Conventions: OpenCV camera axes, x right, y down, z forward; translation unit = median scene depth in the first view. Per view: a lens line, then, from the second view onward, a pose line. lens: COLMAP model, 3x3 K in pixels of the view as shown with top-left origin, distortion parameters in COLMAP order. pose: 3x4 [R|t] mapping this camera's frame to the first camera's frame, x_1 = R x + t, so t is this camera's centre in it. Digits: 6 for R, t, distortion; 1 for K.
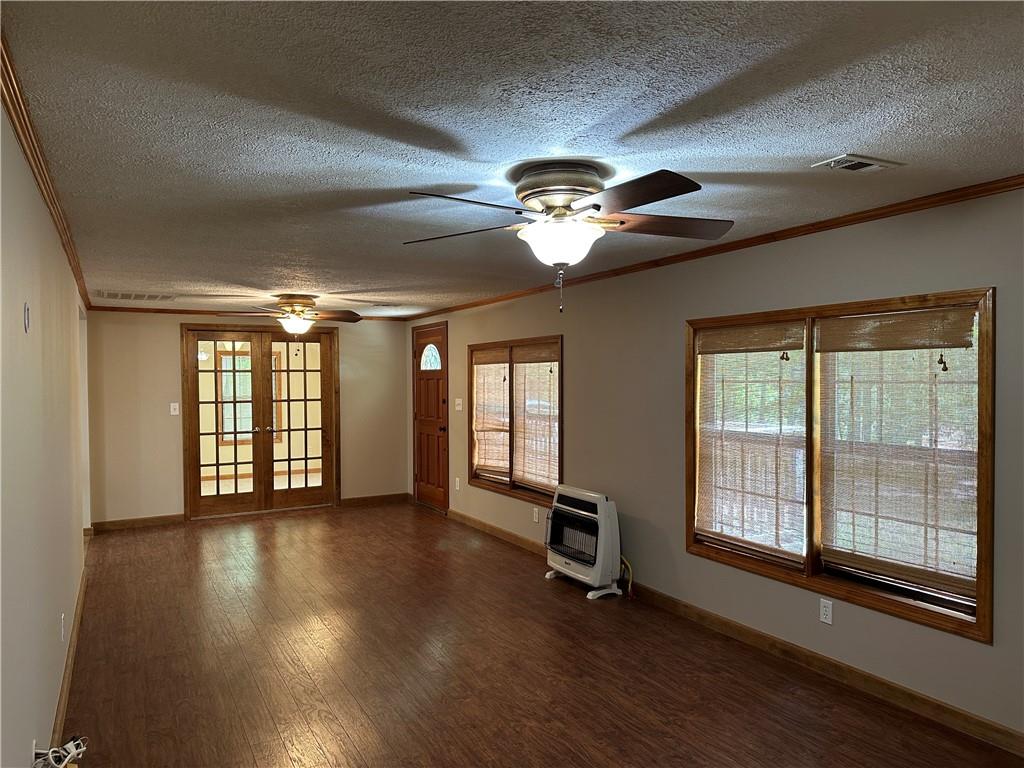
lens RADIAL K [[720.4, 0, 511.1], [0, 720.4, 387.4], [0, 0, 1]] dist [0.038754, -0.000885]
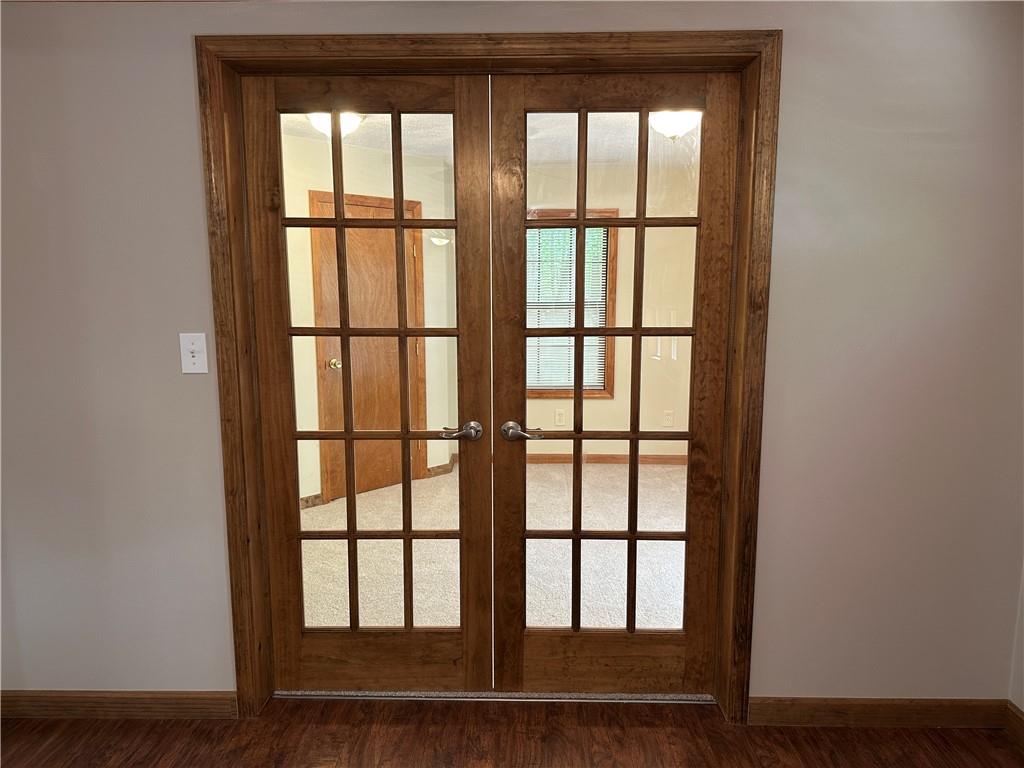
lens RADIAL K [[720.4, 0, 508.6], [0, 720.4, 387.3], [0, 0, 1]] dist [0.038754, -0.000885]
pose [[0.877754, 0.072453, -0.473601, -0.197903], [-0.016347, 0.992453, 0.121532, 0.005791], [0.478832, -0.098933, 0.872314, 0.742321]]
